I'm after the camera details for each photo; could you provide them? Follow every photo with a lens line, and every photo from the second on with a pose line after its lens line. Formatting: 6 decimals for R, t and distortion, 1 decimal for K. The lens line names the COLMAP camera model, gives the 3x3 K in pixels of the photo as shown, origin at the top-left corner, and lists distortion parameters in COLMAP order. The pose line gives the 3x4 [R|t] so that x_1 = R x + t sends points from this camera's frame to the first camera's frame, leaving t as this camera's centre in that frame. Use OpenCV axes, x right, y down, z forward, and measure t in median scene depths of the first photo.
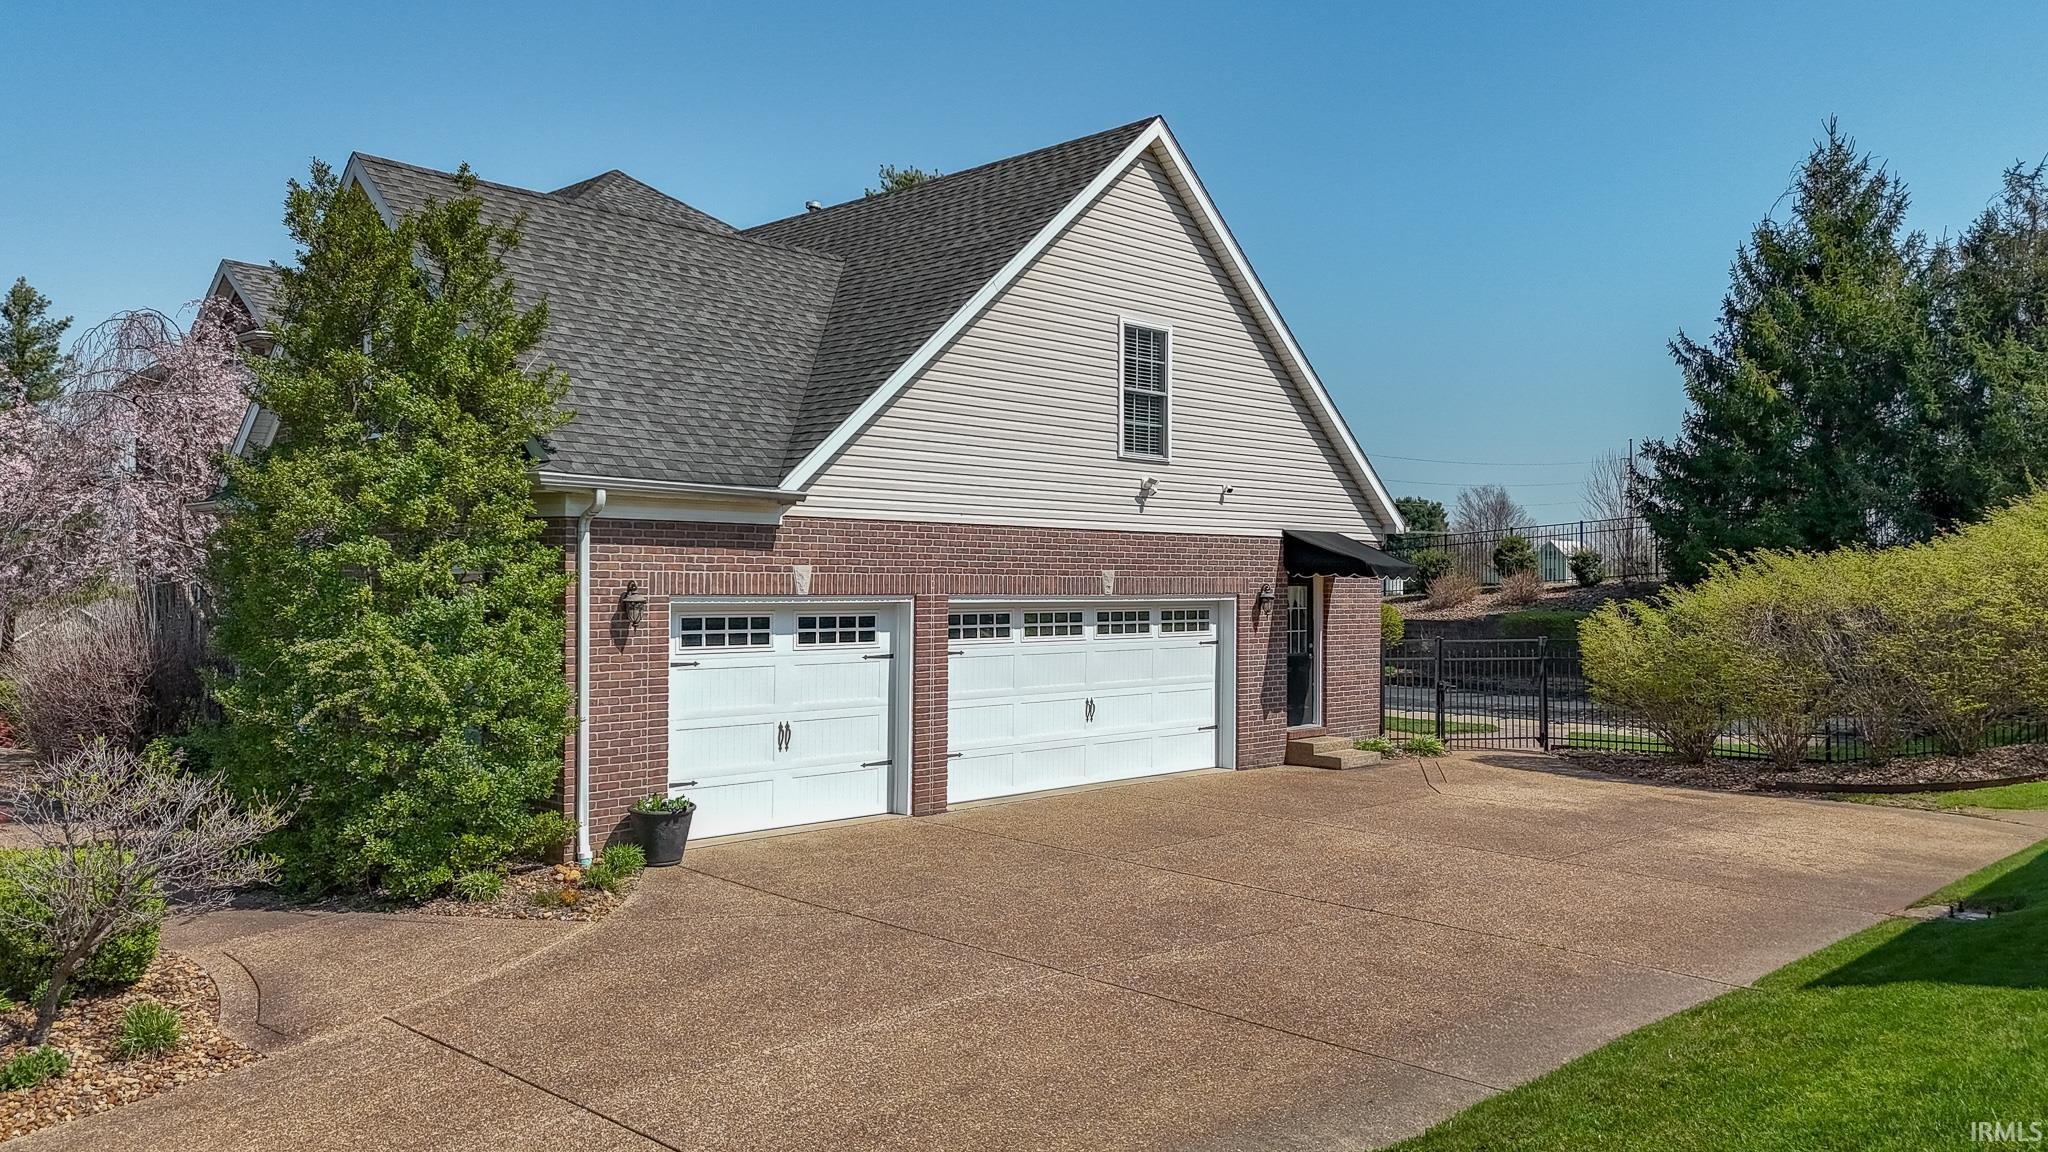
lens RADIAL K [[1505.9, 0, 1024.0], [0, 1505.9, 576.0], [0, 0, 1]] dist [0.096964, 0.002176]
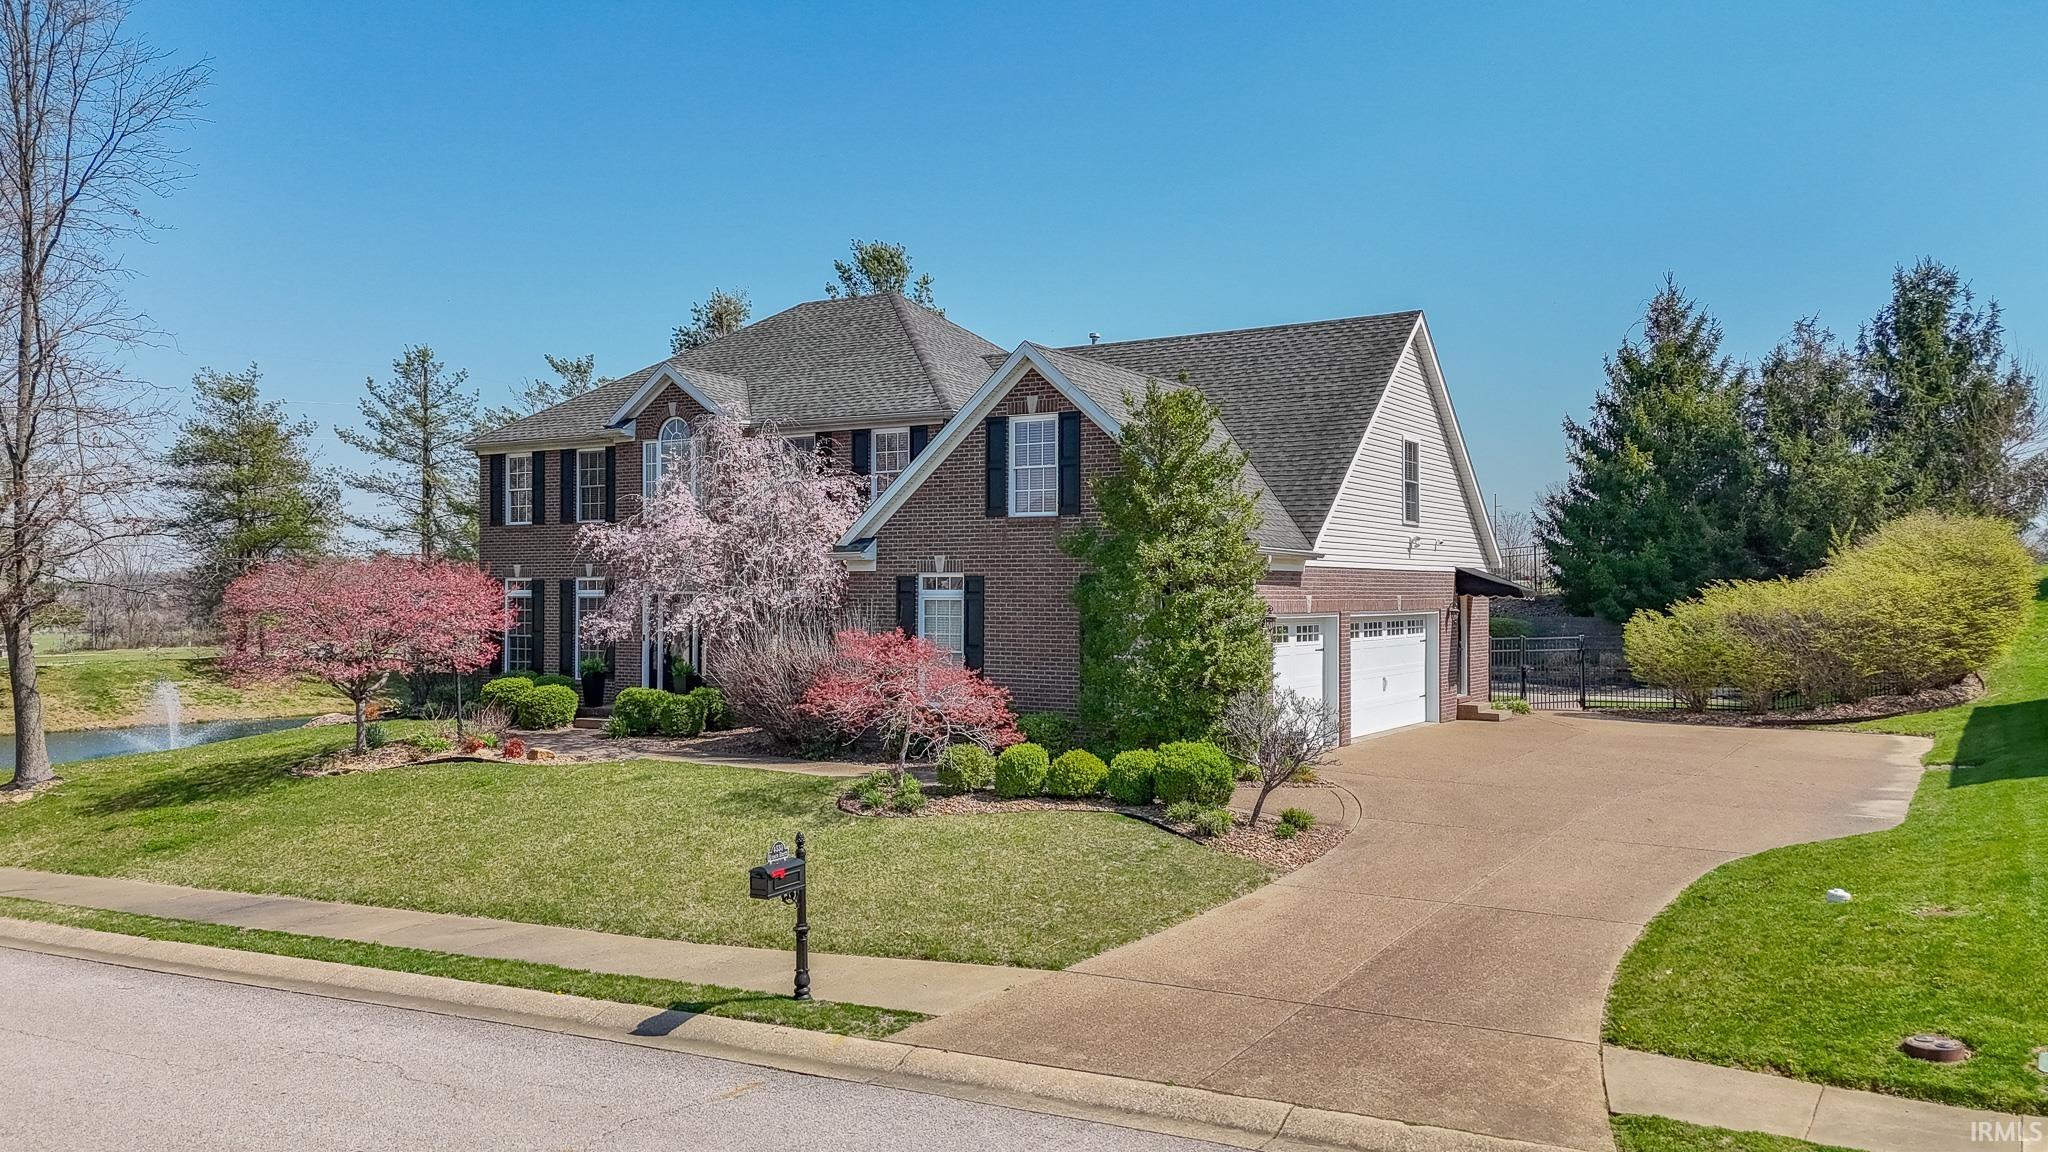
lens RADIAL K [[1505.9, 0, 1024.0], [0, 1505.9, 576.0], [0, 0, 1]] dist [0.096964, 0.002176]
pose [[0.978736, -0.002378, 0.205112, -0.582298], [0.003773, 0.999972, -0.006409, -0.013358], [-0.205091, 0.007046, 0.978718, -0.427200]]
